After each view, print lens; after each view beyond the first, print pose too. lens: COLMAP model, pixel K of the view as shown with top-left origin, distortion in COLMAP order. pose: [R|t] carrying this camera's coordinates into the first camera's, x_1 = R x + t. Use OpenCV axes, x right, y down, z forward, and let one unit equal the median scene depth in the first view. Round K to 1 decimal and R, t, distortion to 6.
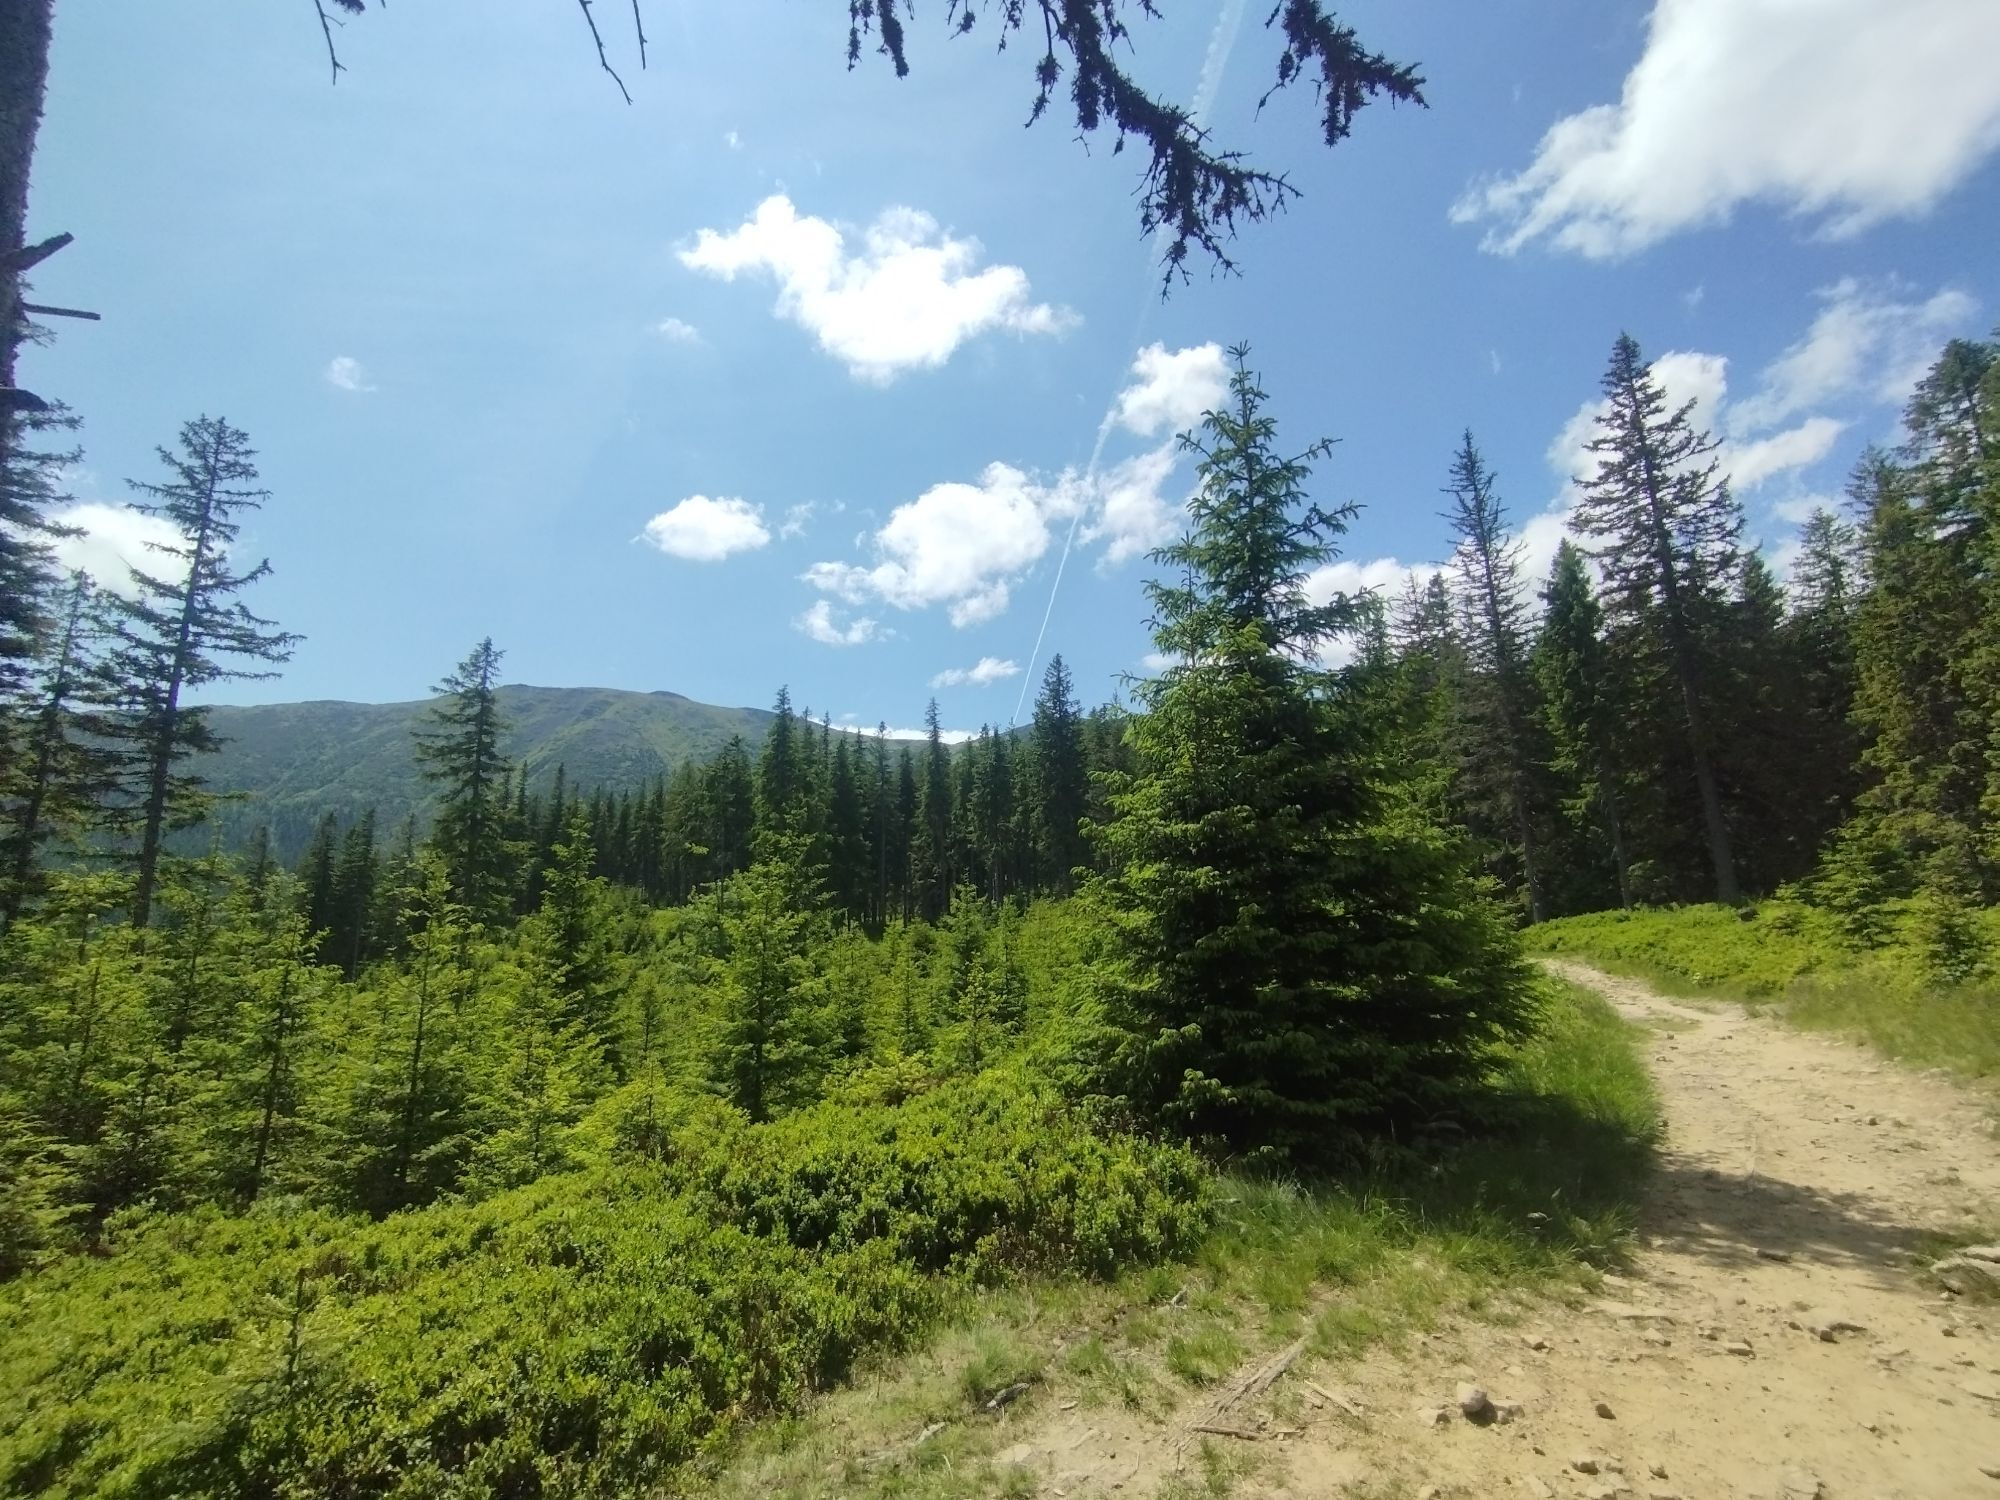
lens RADIAL K [[829.0, 0, 1015.9], [0, 829.0, 763.6], [0, 0, 1]] dist [-0.008192, 0.000309]
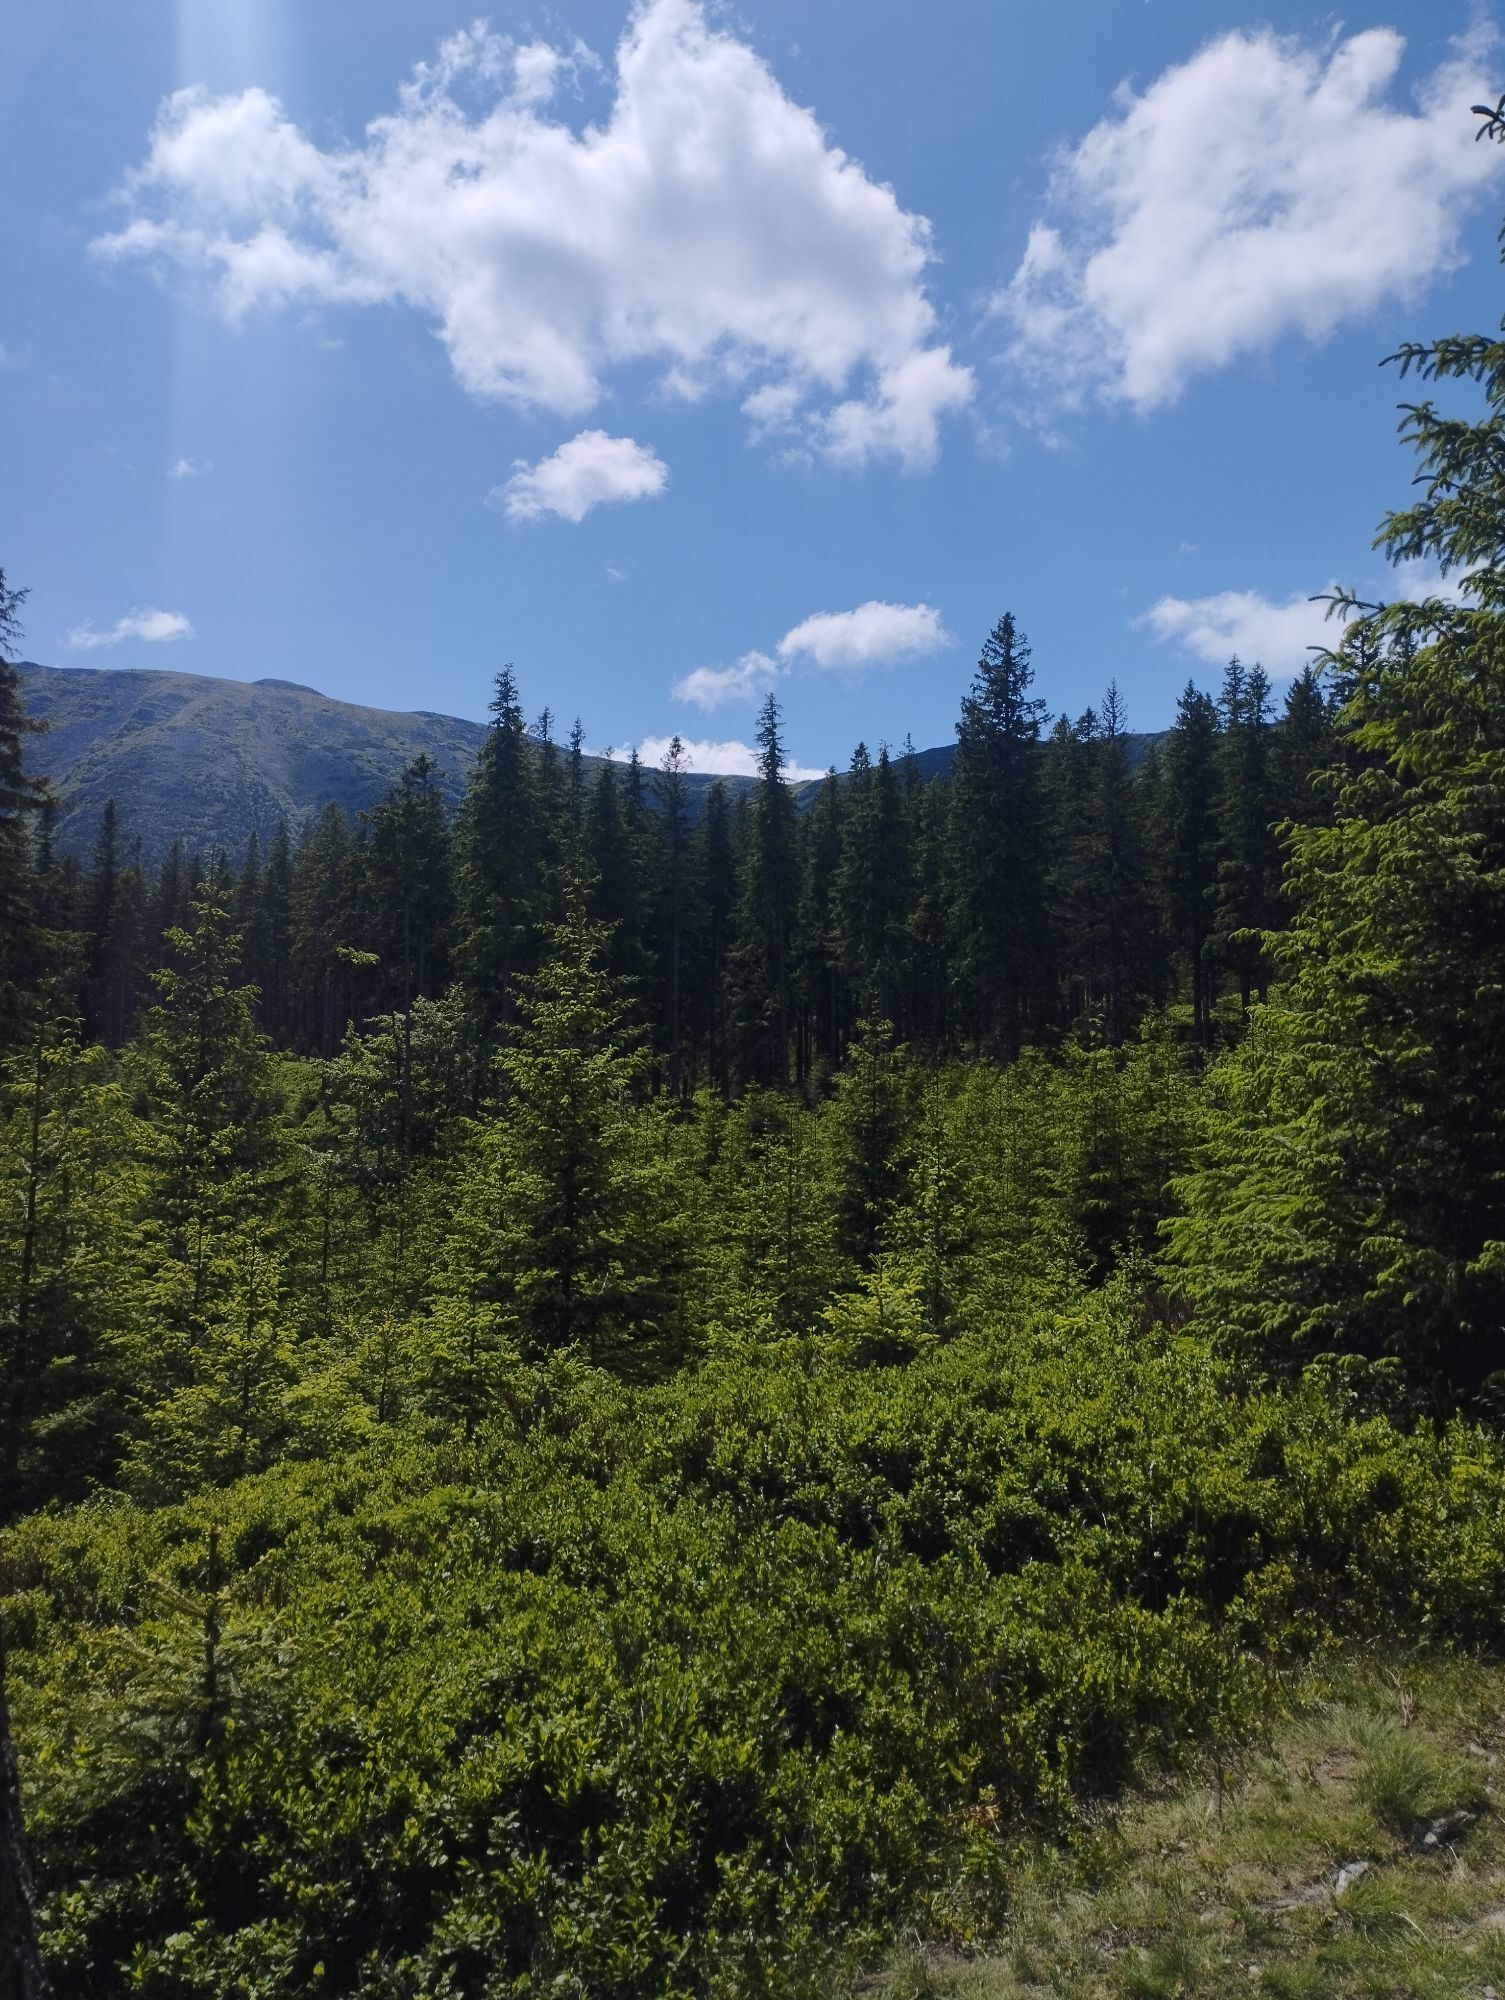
lens RADIAL K [[1475.0, 0, 741.3], [0, 1475.0, 987.3], [0, 0, 1]] dist [0.047249, -0.012508]
pose [[0.997003, 0.026920, -0.072533, -0.118826], [-0.019215, 0.994297, 0.104904, 0.032259], [0.074943, -0.103195, 0.991834, 0.008661]]
